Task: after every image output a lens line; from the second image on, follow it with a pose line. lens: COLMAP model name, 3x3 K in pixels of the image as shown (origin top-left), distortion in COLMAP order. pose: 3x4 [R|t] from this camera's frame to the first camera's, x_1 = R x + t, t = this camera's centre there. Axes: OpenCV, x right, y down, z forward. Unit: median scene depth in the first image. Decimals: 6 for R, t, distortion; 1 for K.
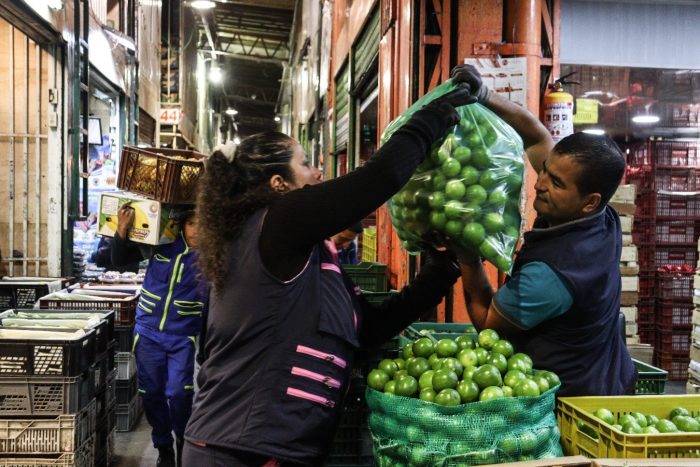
lens RADIAL K [[853.6, 0, 350.0], [0, 853.6, 233.5], [0, 0, 1]] dist [0.012141, 0.027121]
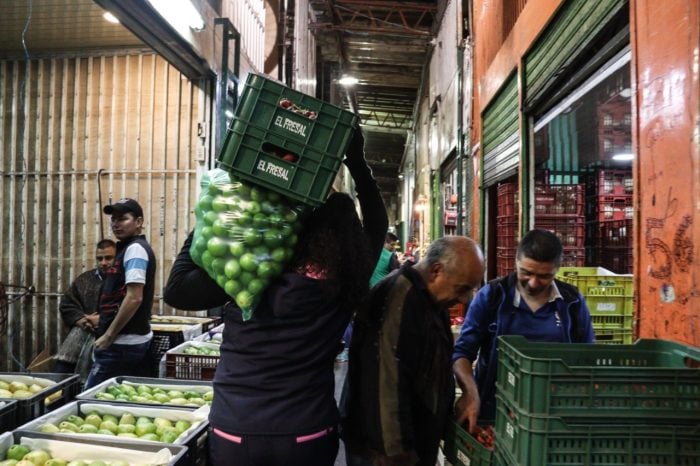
lens RADIAL K [[575.1, 0, 350.0], [0, 575.1, 233.0], [0, 0, 1]] dist [-0.061632, 0.000830]
pose [[0.986646, -0.008349, -0.162663, -0.074405], [0.001041, 0.998988, -0.044961, -0.013509], [0.162874, 0.044191, 0.985657, 0.385947]]
